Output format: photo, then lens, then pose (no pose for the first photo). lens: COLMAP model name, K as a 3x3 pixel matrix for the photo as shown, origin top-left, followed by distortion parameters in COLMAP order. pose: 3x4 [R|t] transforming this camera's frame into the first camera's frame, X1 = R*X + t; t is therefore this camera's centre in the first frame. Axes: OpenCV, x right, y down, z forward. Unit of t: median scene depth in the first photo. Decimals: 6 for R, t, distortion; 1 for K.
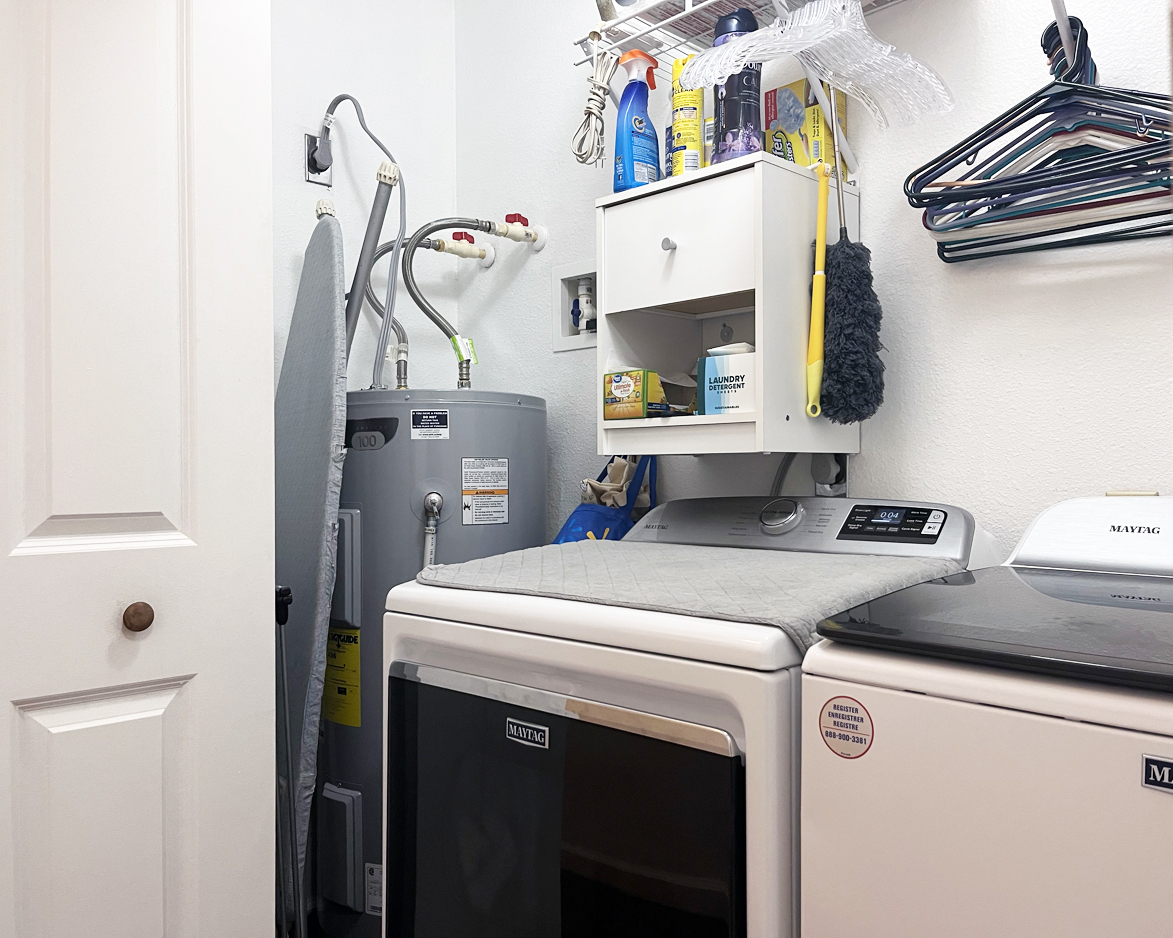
lens RADIAL K [[945.7, 0, 586.3], [0, 945.7, 471.5], [0, 0, 1]] dist [0.010490, 0.001470]
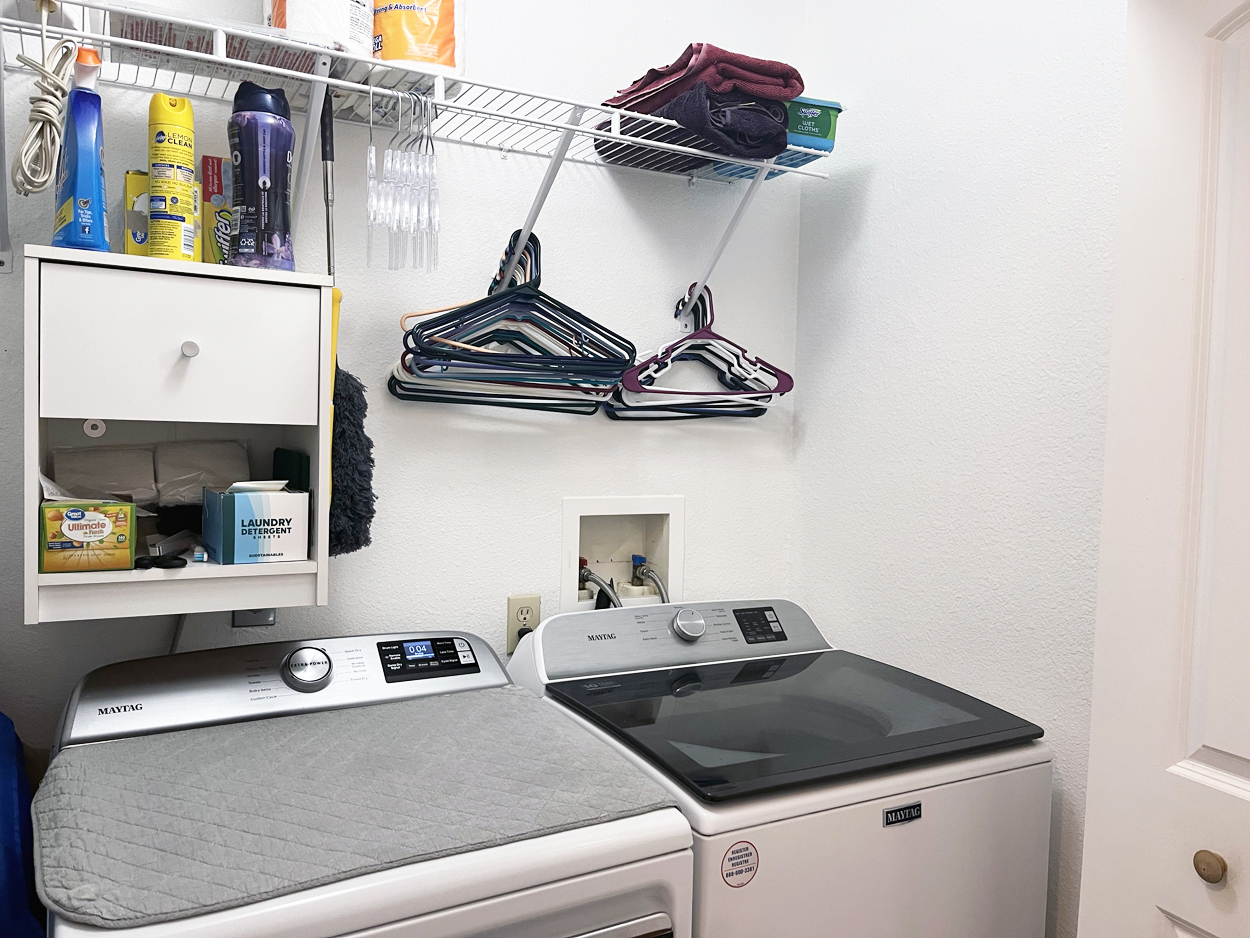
lens RADIAL K [[940.2, 0, 624.5], [0, 940.2, 471.2], [0, 0, 1]] dist [0.030316, -0.026287]
pose [[0.272181, -0.029013, 0.961809, -0.582361], [-0.031223, 0.998753, 0.038963, -0.186524], [-0.961739, -0.040635, 0.270936, 0.455417]]
